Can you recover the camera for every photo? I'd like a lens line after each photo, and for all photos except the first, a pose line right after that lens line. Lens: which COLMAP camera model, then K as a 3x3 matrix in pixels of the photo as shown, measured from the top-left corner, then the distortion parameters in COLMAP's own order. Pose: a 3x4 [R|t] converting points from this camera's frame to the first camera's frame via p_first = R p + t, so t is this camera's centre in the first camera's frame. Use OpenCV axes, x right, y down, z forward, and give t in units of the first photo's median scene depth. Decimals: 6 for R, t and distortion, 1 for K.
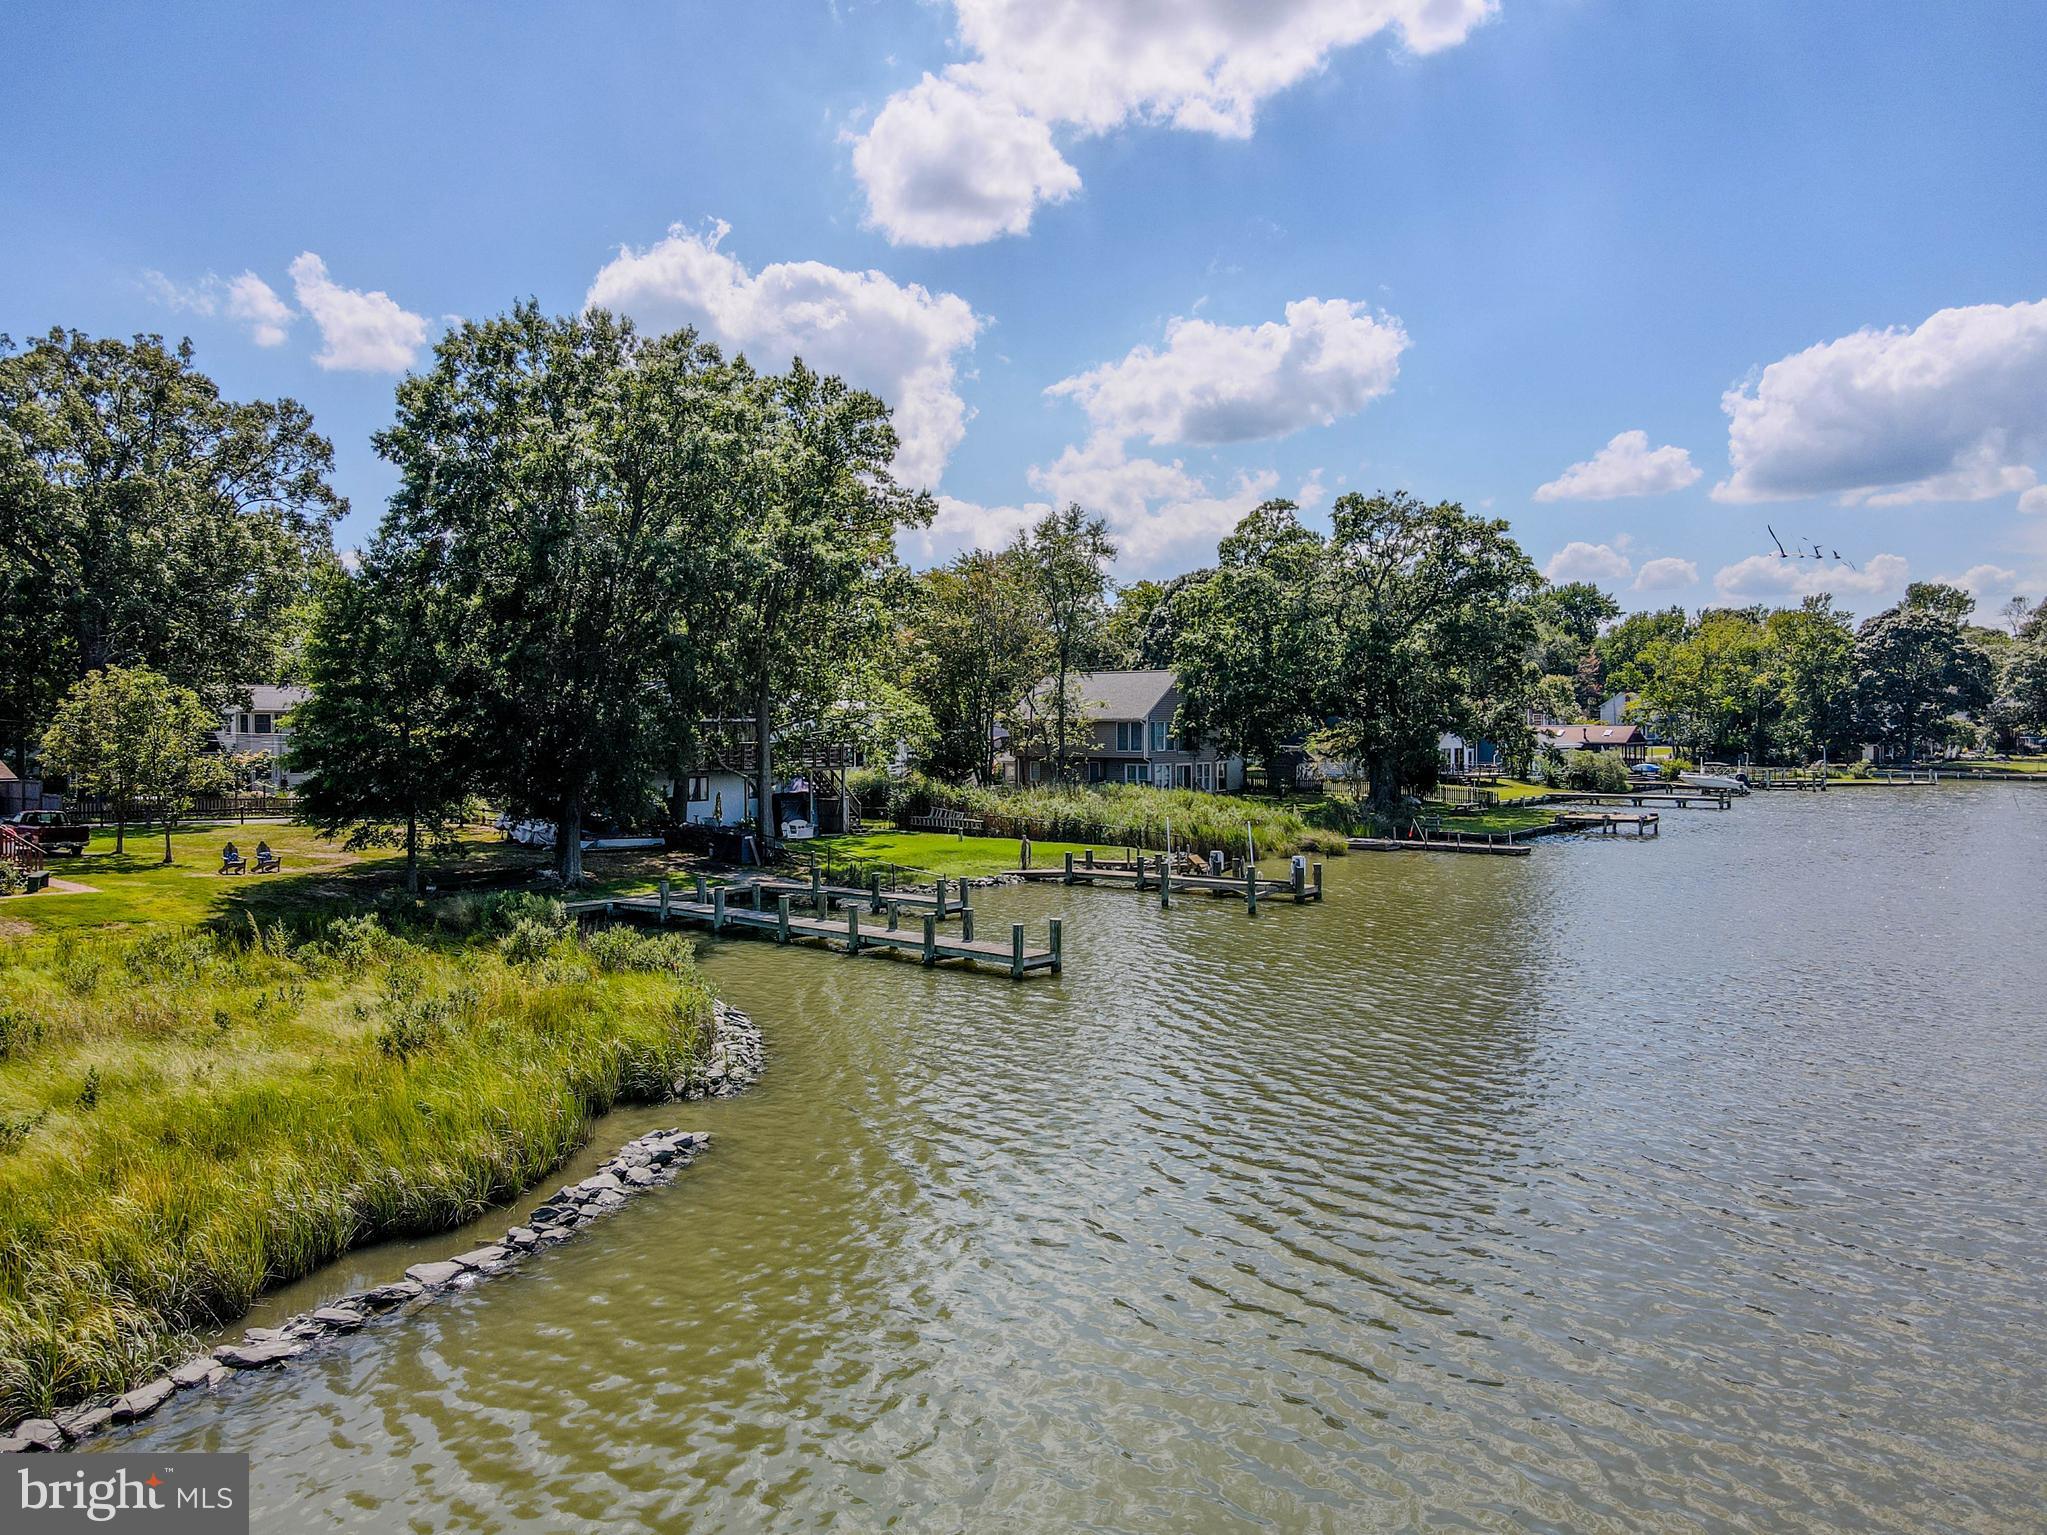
lens RADIAL K [[1501.5, 0, 1018.0], [0, 1501.5, 759.5], [0, 0, 1]] dist [0.002585, 0.021999]
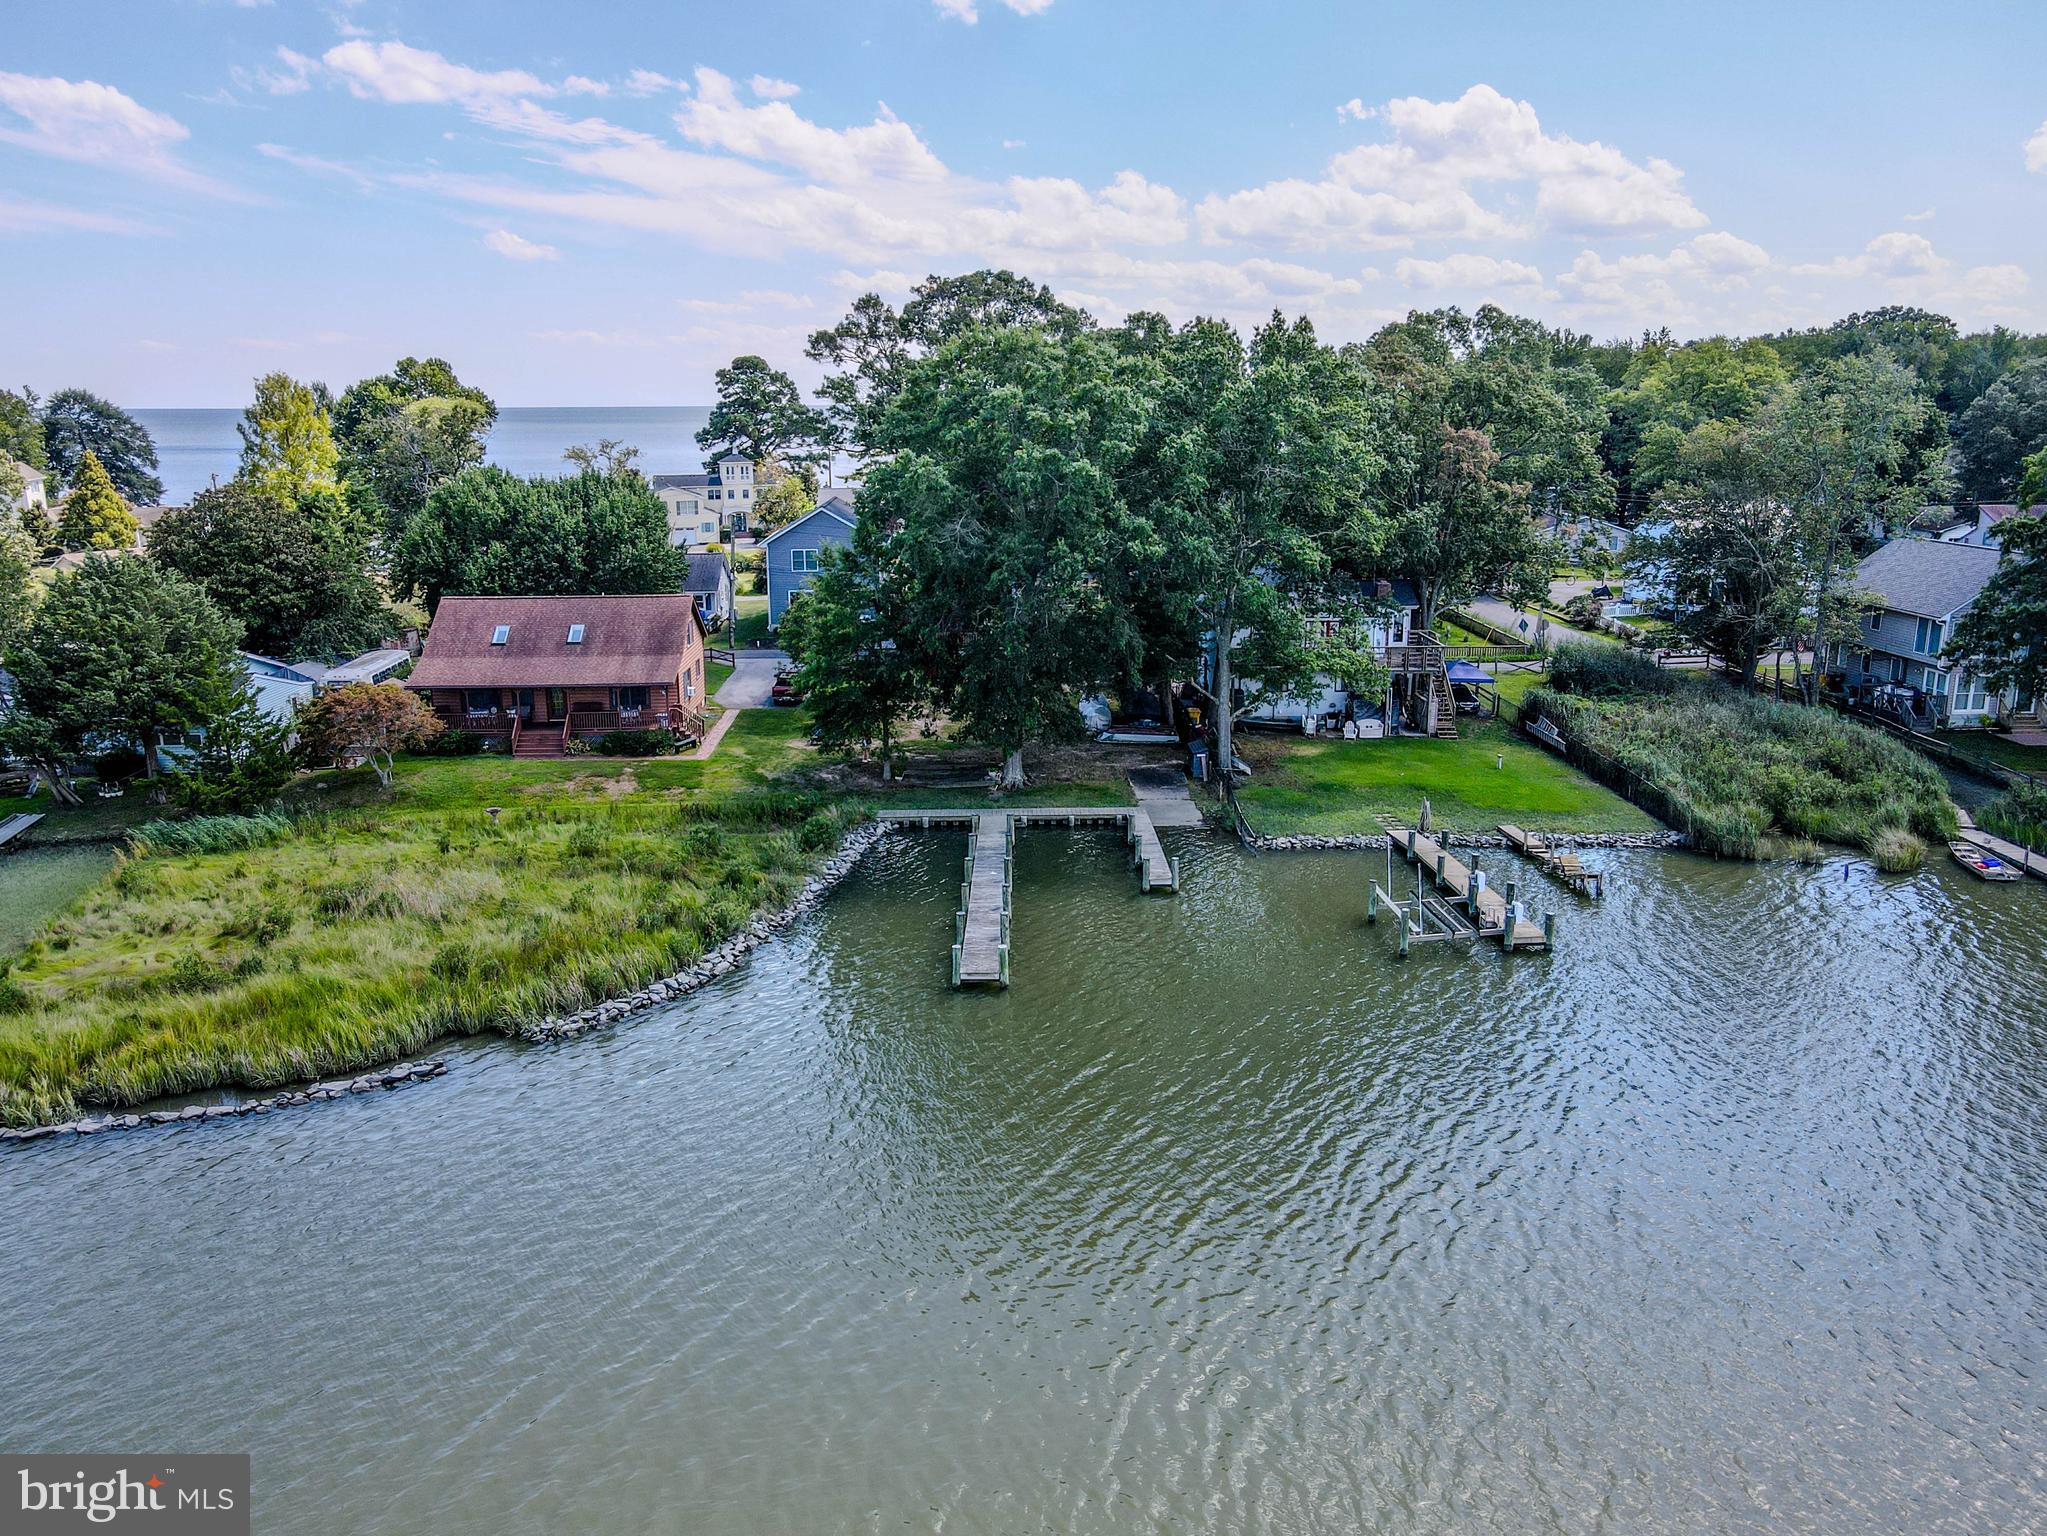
lens RADIAL K [[1501.5, 0, 1027.9], [0, 1501.5, 781.6], [0, 0, 1]] dist [0.002585, 0.021999]
pose [[0.670978, 0.185072, -0.718009, 0.423600], [-0.018434, 0.972214, 0.233368, -0.147060], [0.741248, -0.143349, 0.655746, 0.113699]]
